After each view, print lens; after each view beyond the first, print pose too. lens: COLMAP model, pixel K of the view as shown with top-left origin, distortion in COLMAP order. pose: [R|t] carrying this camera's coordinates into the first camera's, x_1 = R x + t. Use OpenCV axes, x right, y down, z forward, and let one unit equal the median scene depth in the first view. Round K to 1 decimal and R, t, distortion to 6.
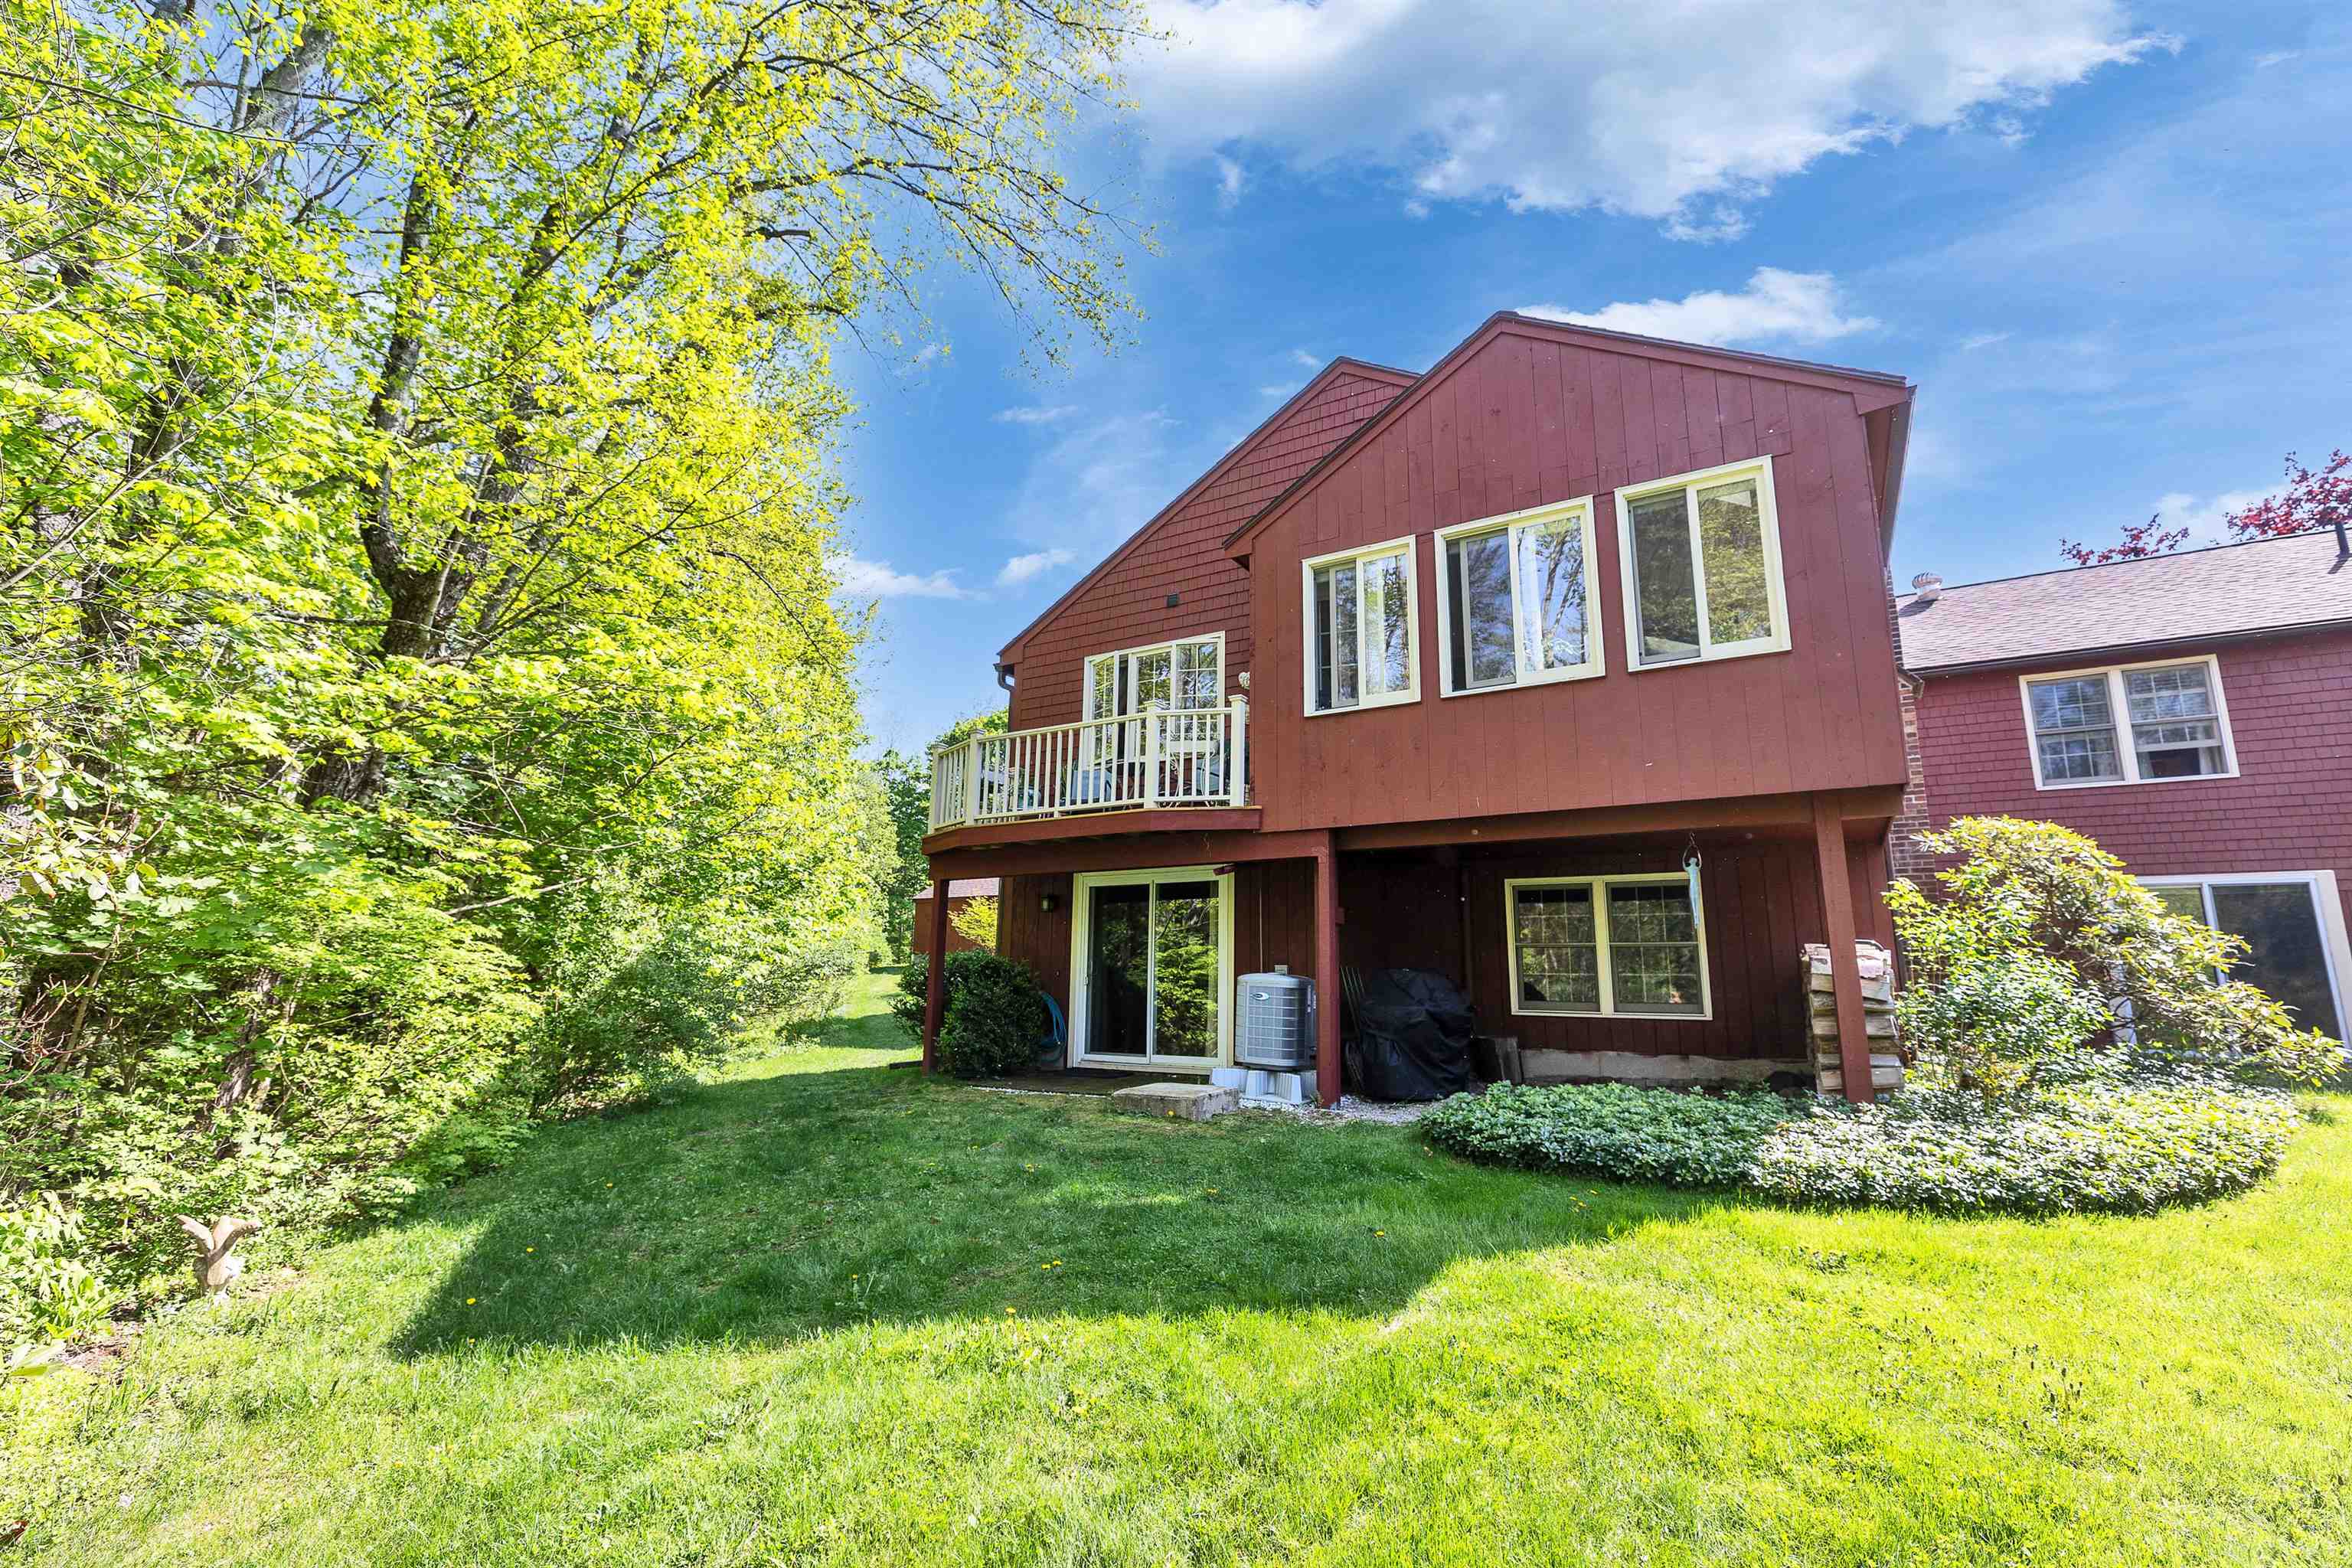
lens RADIAL K [[1052.3, 0, 1179.7], [0, 1052.3, 779.5], [0, 0, 1]] dist [0.007063, -0.001702]
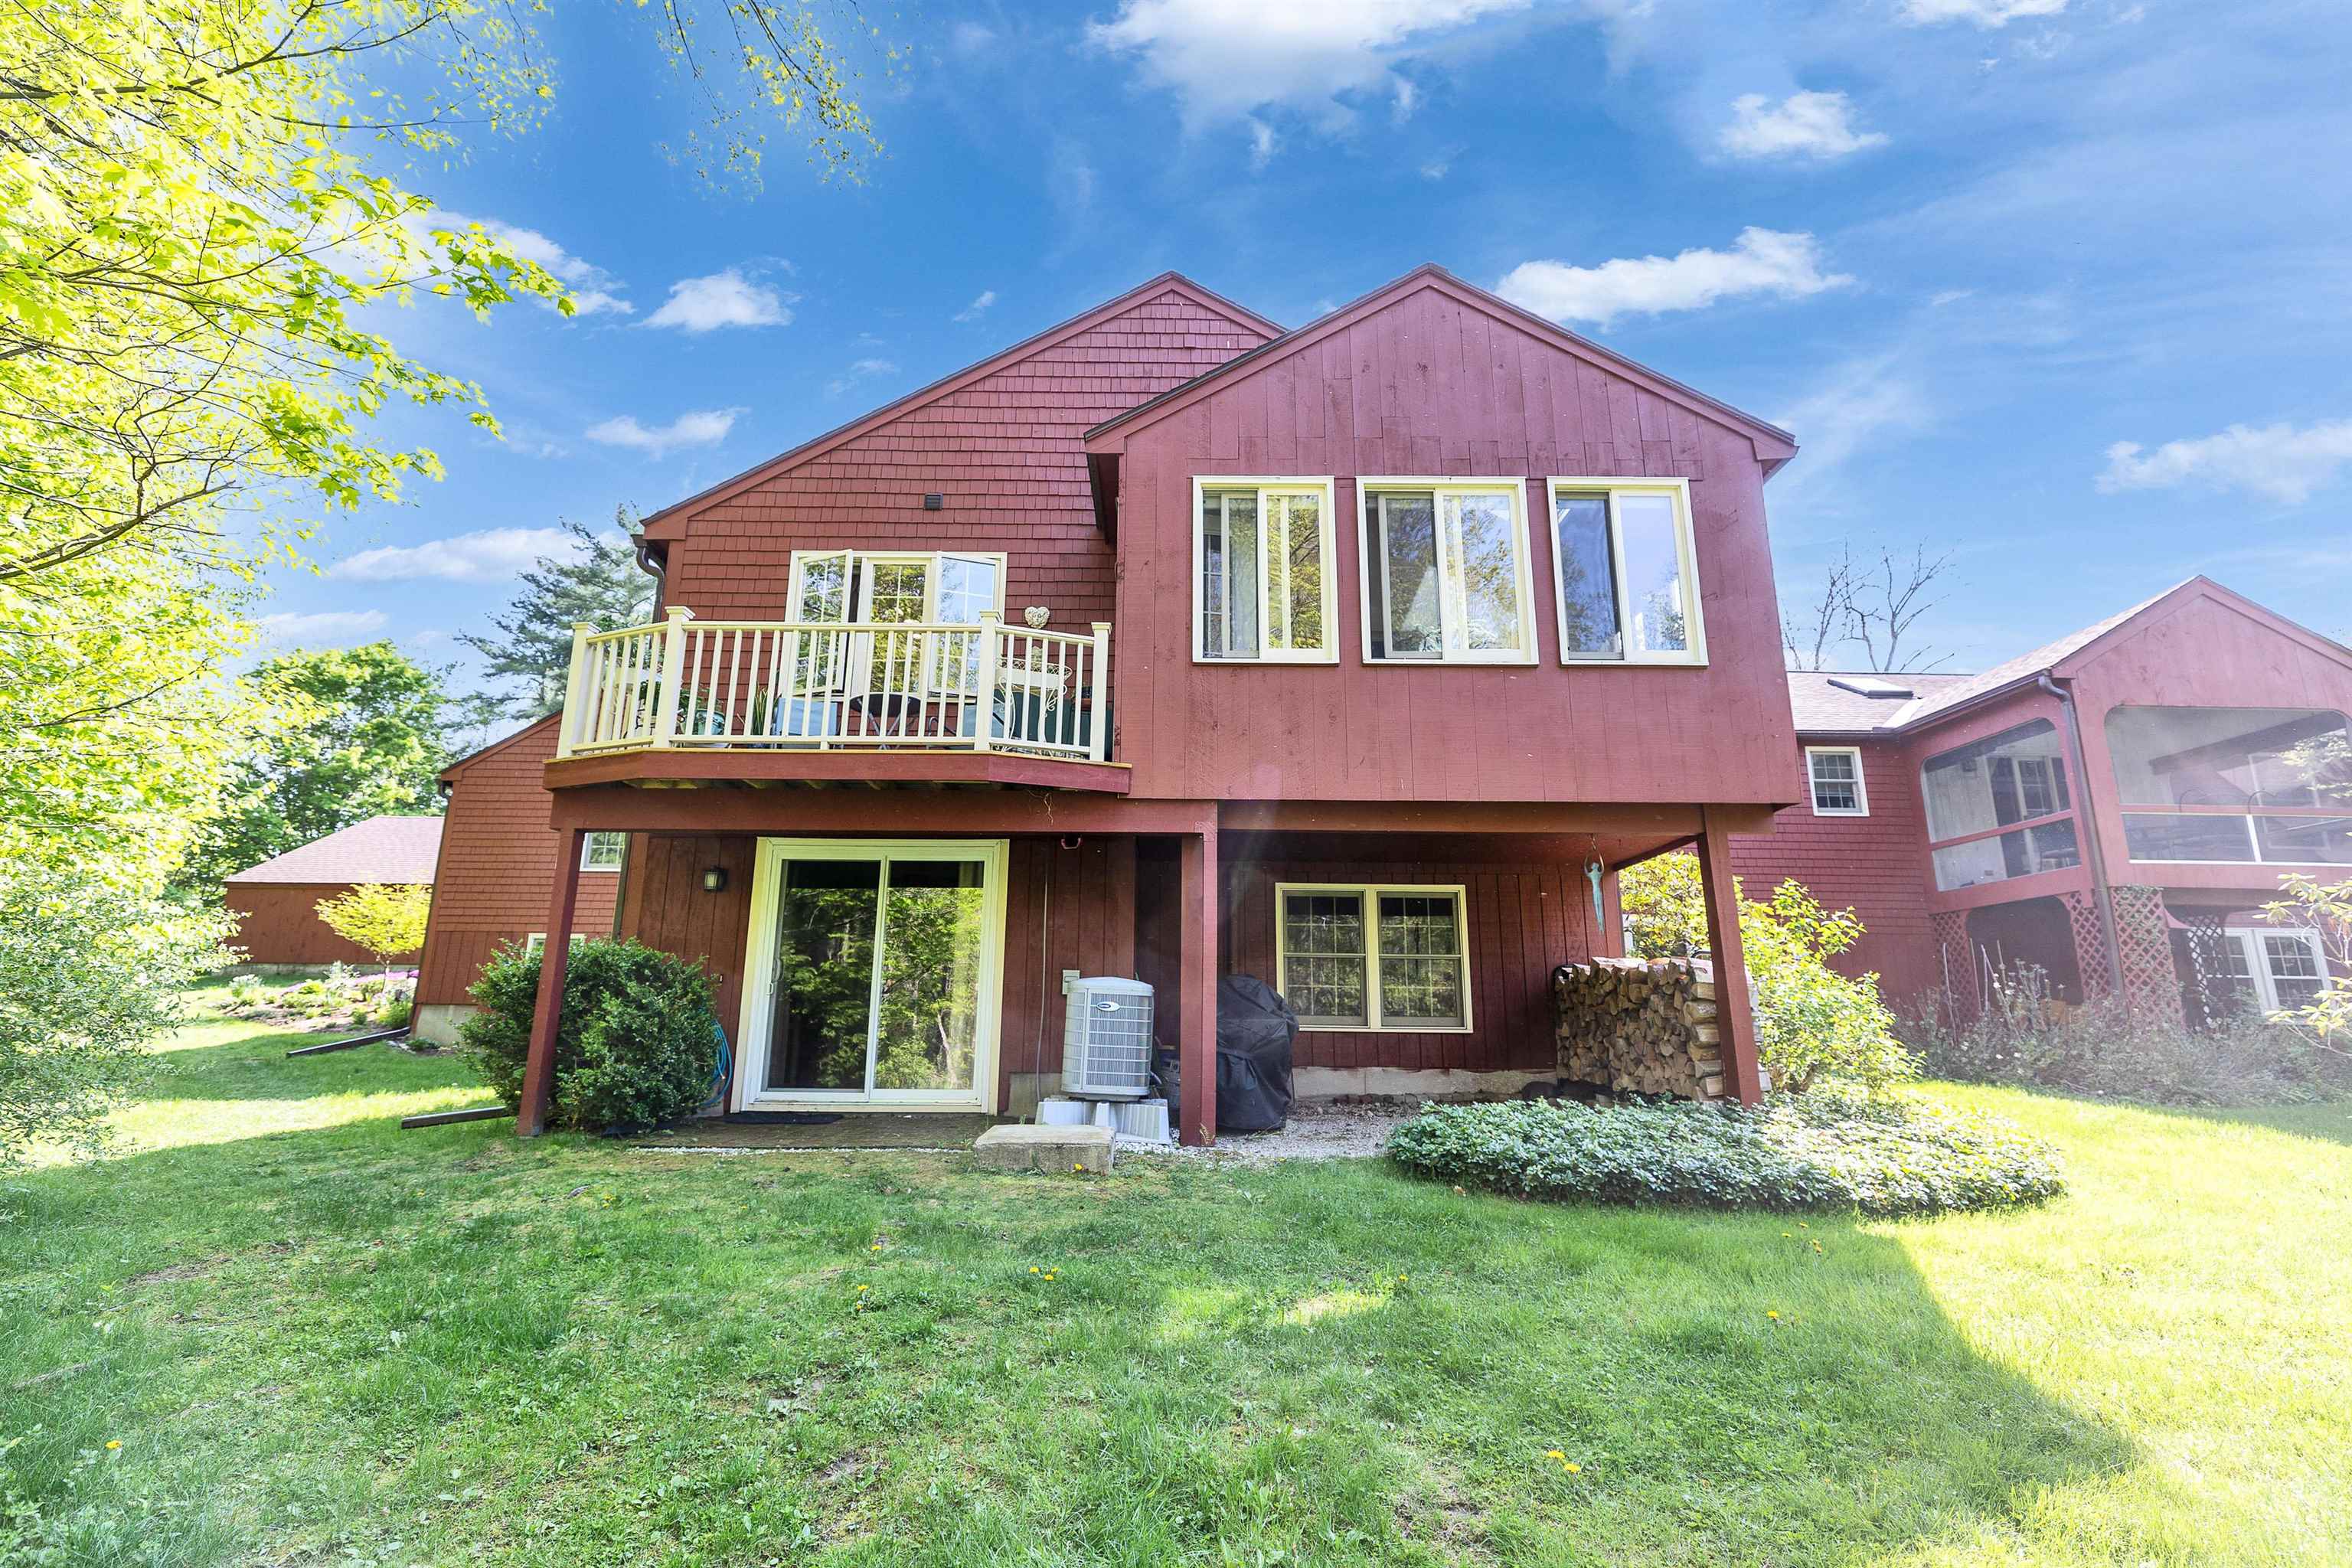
lens RADIAL K [[1052.3, 0, 1177.2], [0, 1052.3, 783.9], [0, 0, 1]] dist [0.007063, -0.001702]
pose [[0.852714, 0.111981, 0.510234, -0.269030], [-0.100768, 0.993669, -0.049674, 0.068738], [-0.512566, -0.009057, 0.858600, 0.278069]]
